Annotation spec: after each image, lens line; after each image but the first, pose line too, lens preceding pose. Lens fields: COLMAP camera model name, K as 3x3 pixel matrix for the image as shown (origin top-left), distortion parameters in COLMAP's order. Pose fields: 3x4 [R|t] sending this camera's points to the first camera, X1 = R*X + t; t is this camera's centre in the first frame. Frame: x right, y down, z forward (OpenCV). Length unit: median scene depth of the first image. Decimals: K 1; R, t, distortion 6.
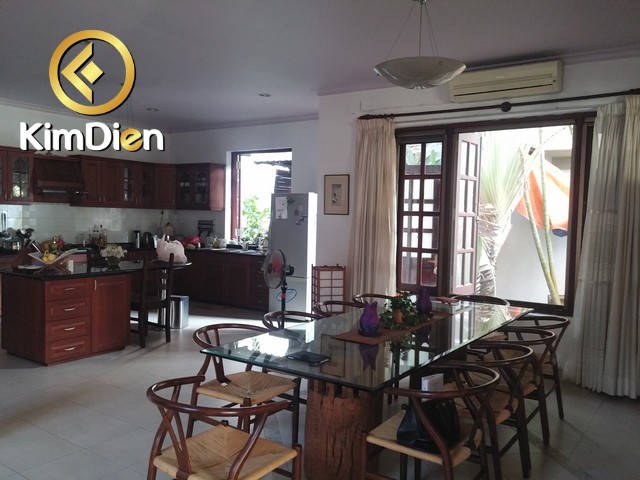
lens RADIAL K [[536.6, 0, 319.8], [0, 536.6, 241.0], [0, 0, 1]] dist [0.012104, 0.005124]
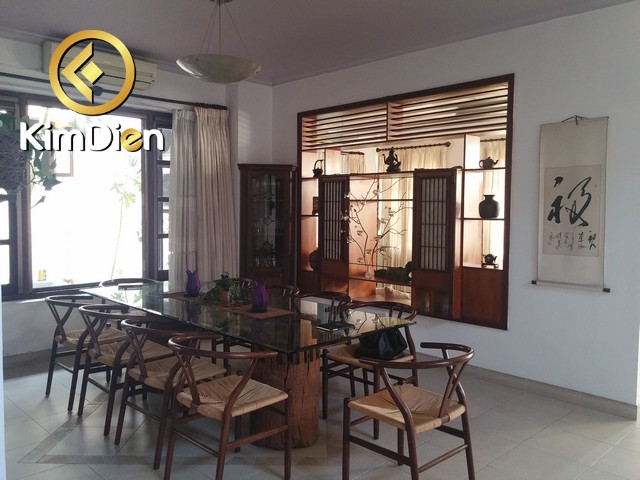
lens RADIAL K [[536.6, 0, 320.1], [0, 536.6, 239.7], [0, 0, 1]] dist [0.012104, 0.005124]
pose [[0.181545, -0.076924, 0.980369, -0.654018], [0.045875, 0.996513, 0.069696, -0.026743], [-0.982312, 0.032322, 0.184441, 0.469402]]
